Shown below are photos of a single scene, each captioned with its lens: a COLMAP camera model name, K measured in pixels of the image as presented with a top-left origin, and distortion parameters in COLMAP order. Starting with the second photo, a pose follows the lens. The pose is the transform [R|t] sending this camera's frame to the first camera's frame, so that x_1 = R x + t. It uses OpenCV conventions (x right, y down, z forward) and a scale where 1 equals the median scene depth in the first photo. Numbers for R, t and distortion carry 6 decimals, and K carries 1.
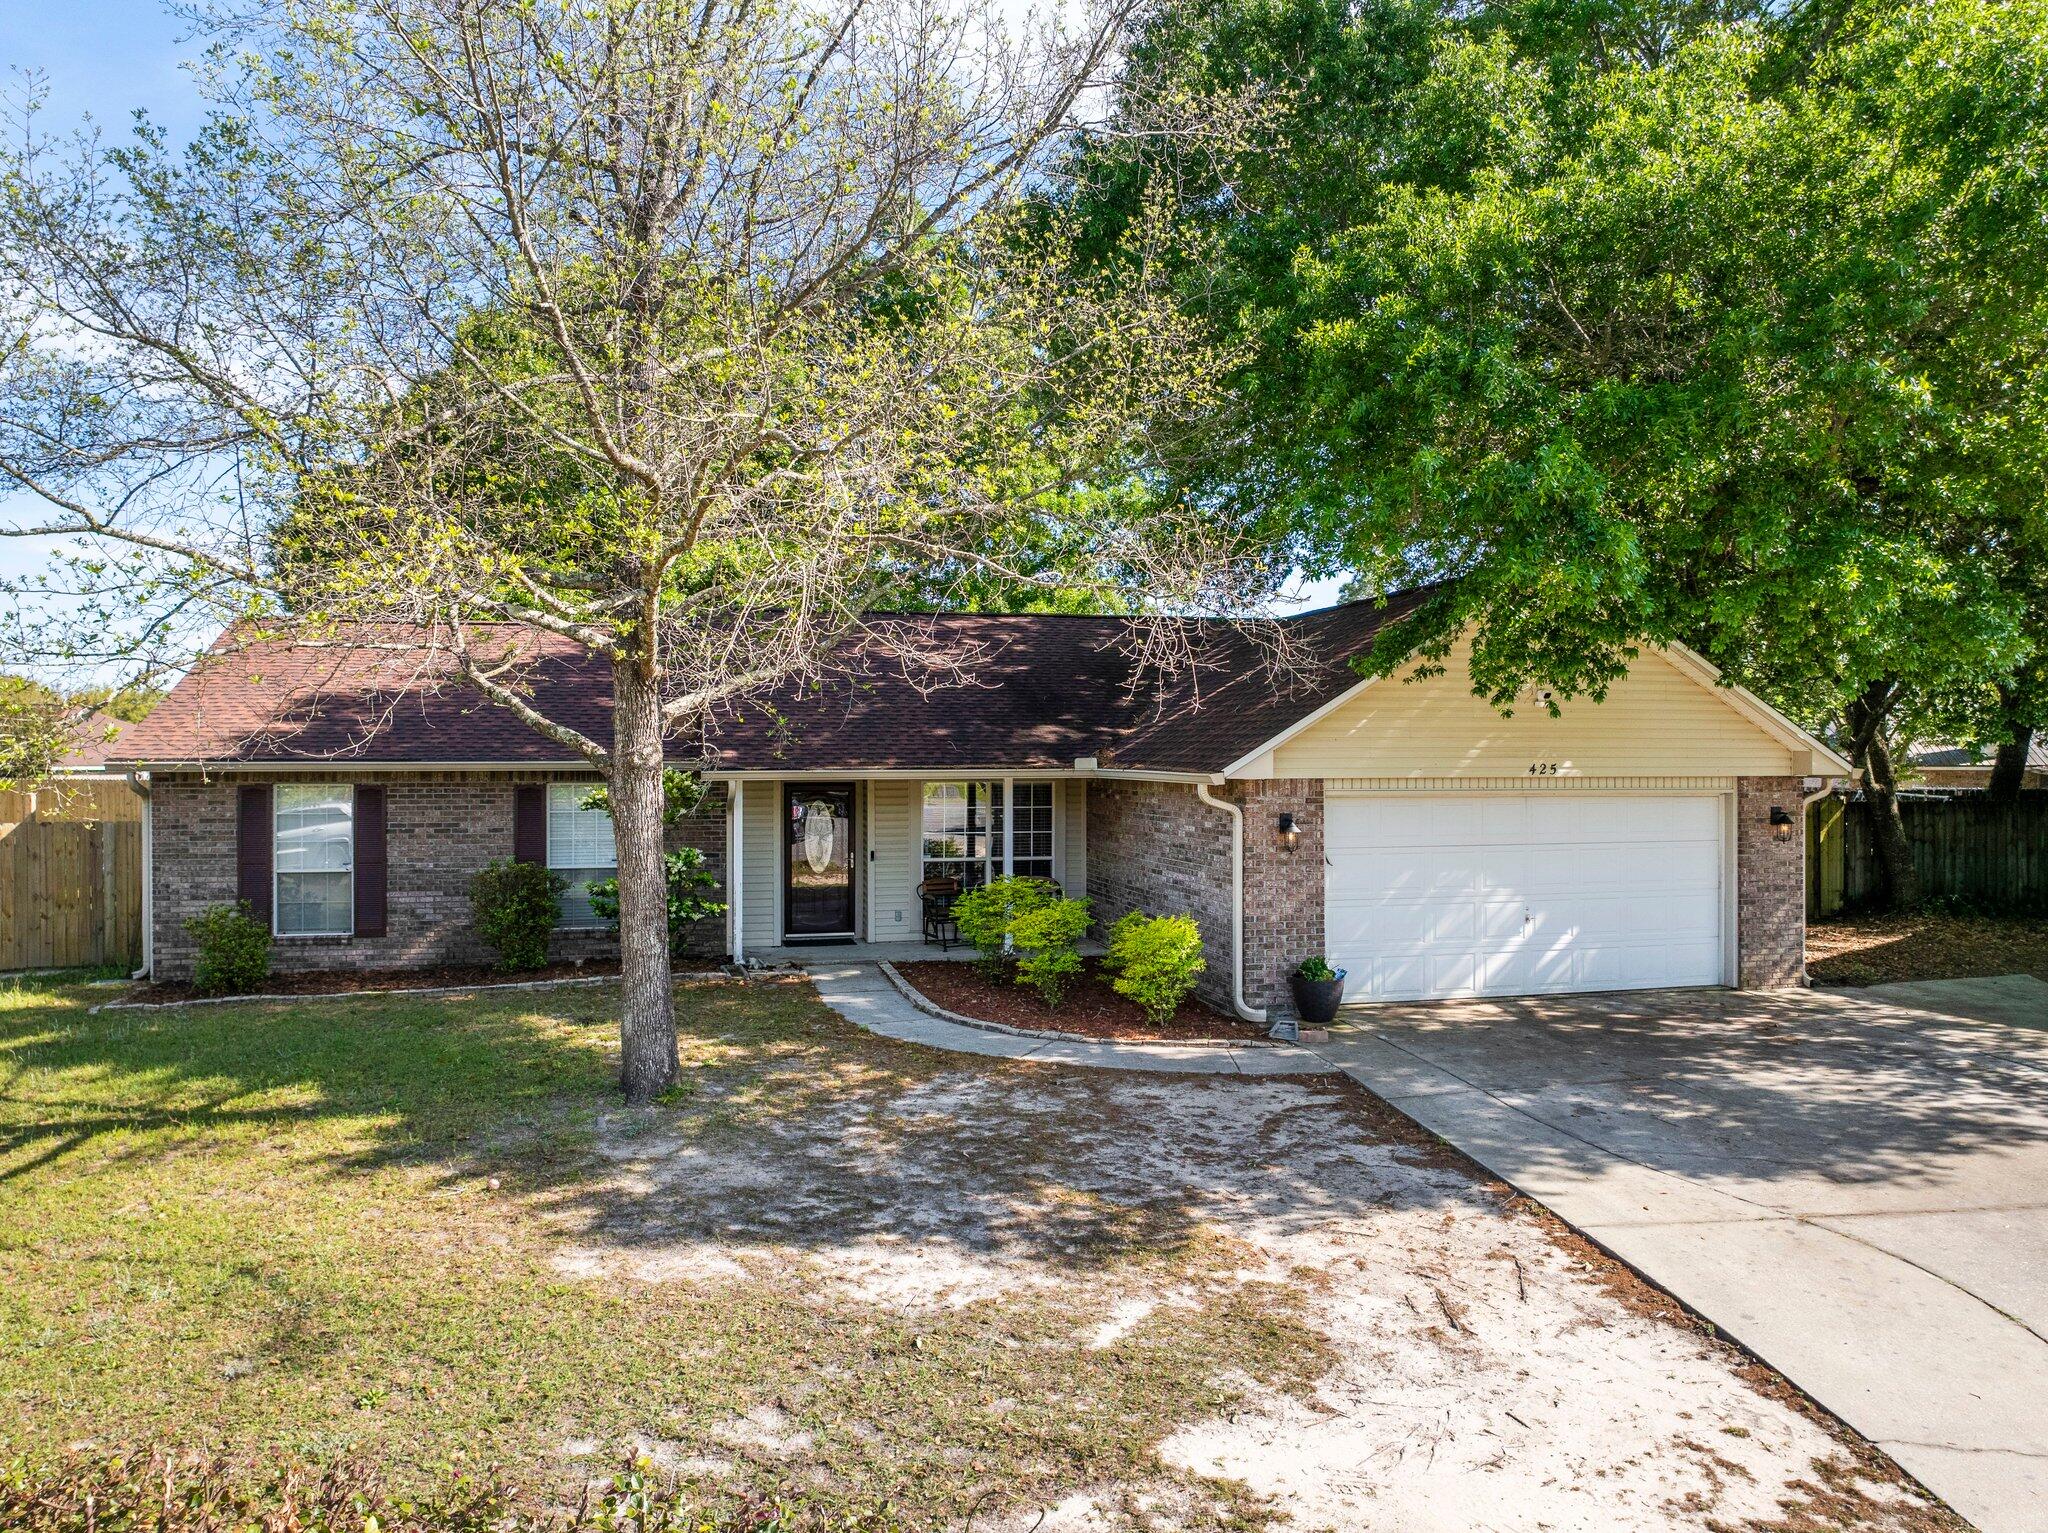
lens RADIAL K [[1432.7, 0, 1015.7], [0, 1432.7, 768.7], [0, 0, 1]] dist [-0.047831, 0.020593]
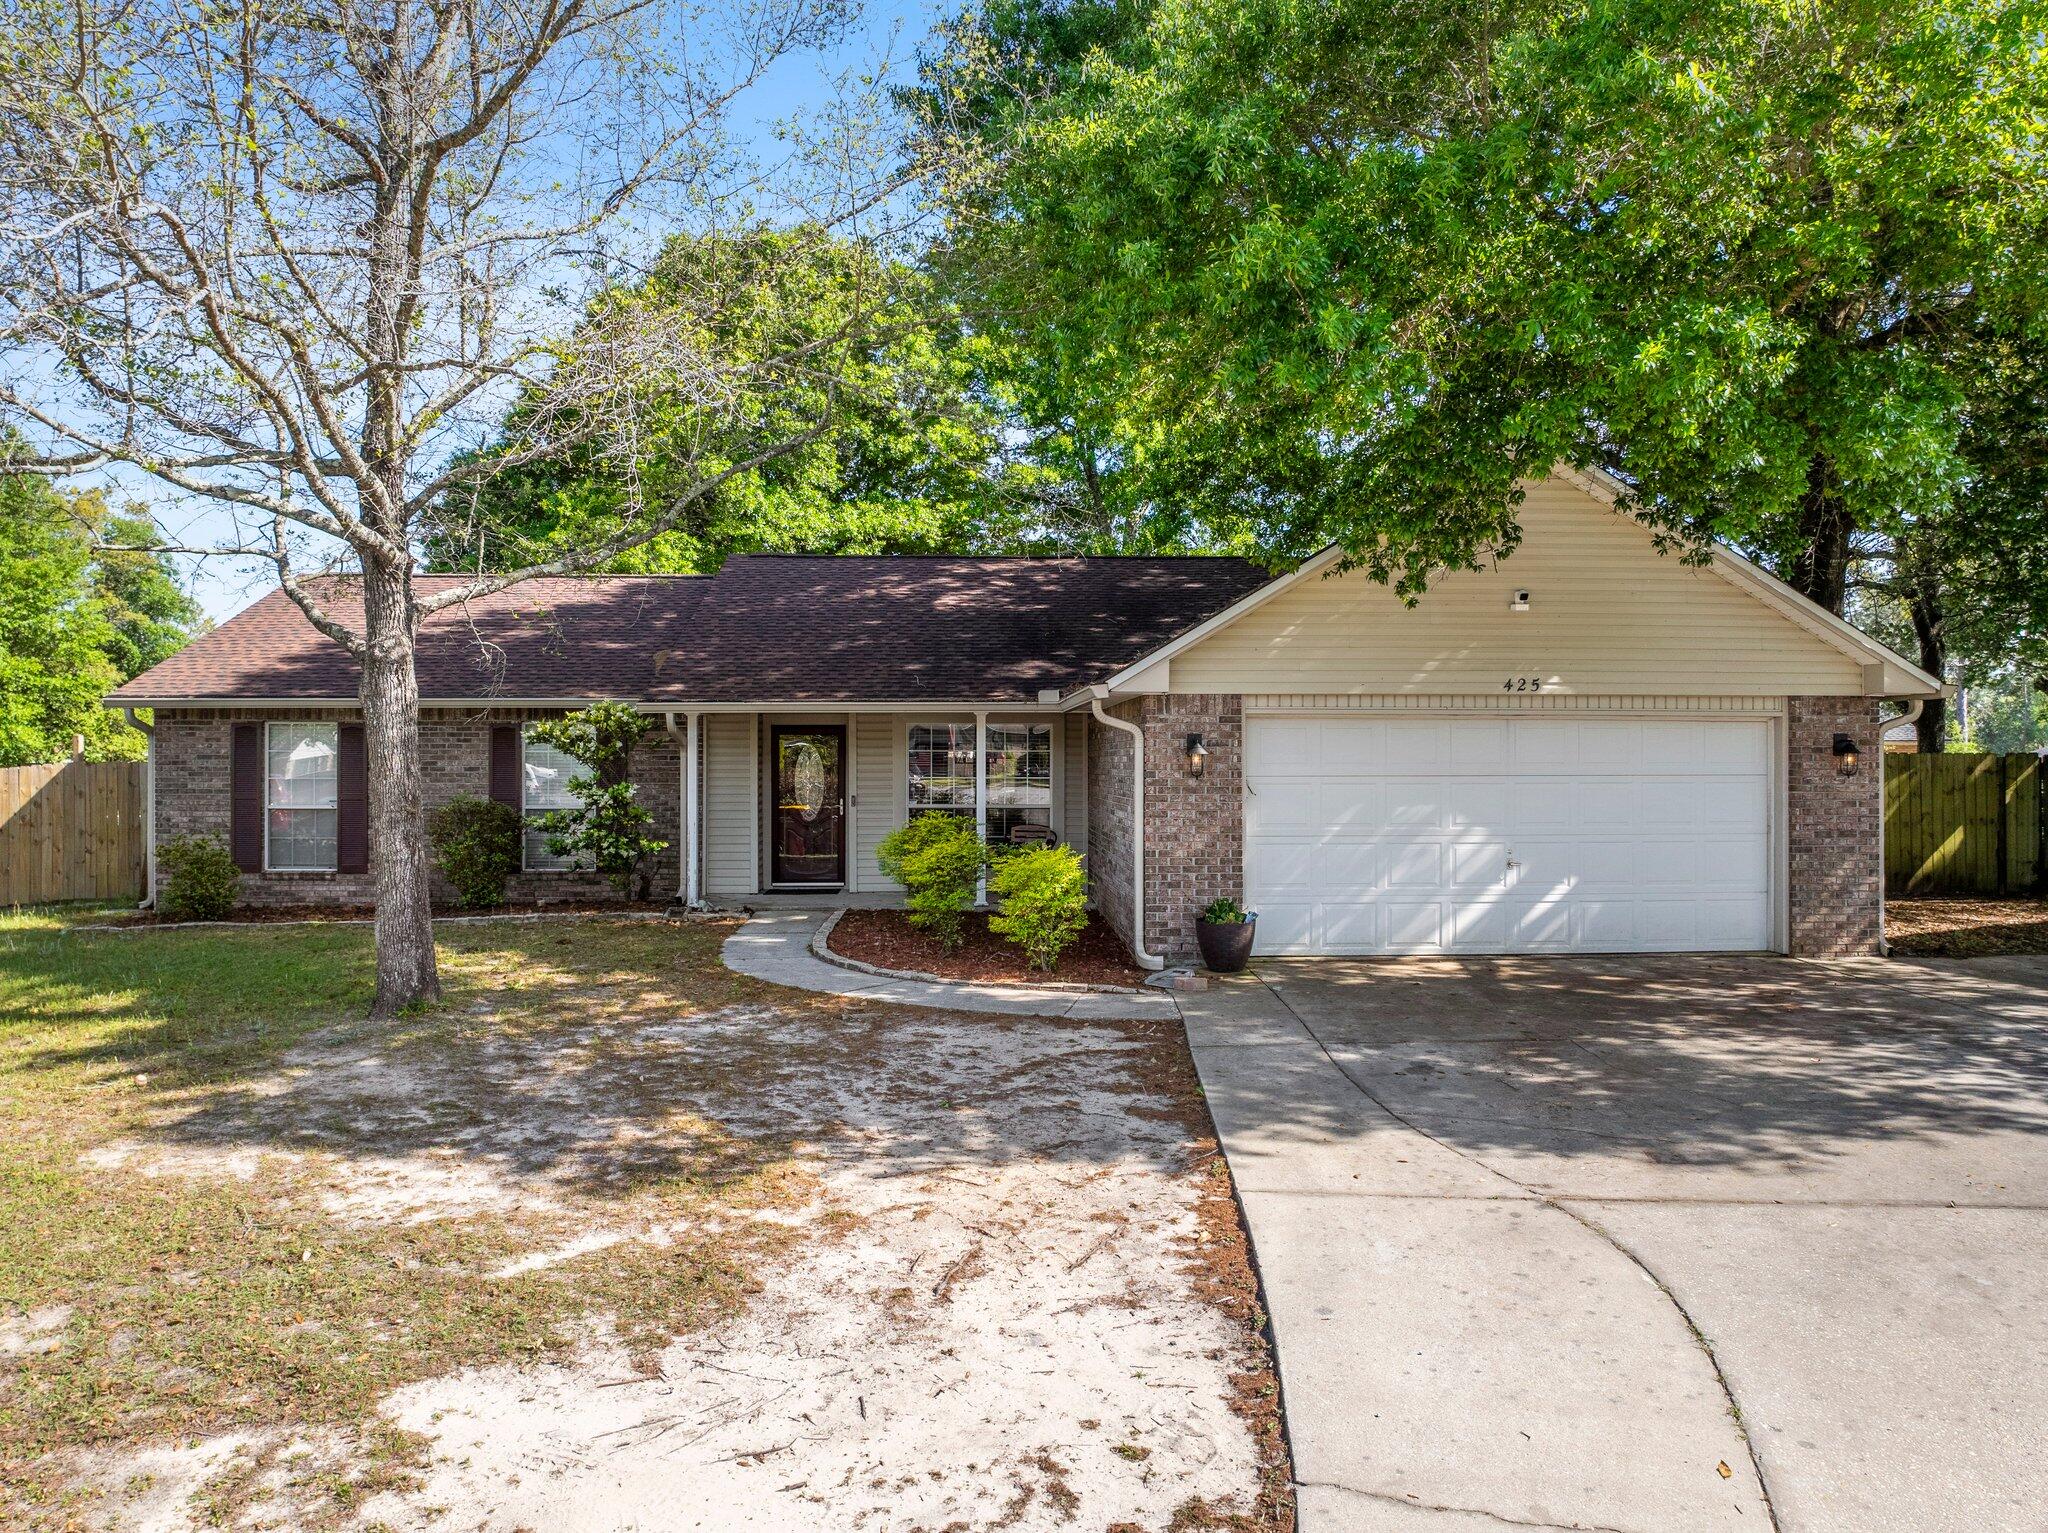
lens RADIAL K [[1432.7, 0, 1018.2], [0, 1432.7, 763.2], [0, 0, 1]] dist [-0.047831, 0.020593]
pose [[0.981097, 0.001258, -0.193510, 0.258261], [-0.002225, 0.999986, -0.004779, 0.054959], [0.193502, 0.005119, 0.981087, 0.122839]]
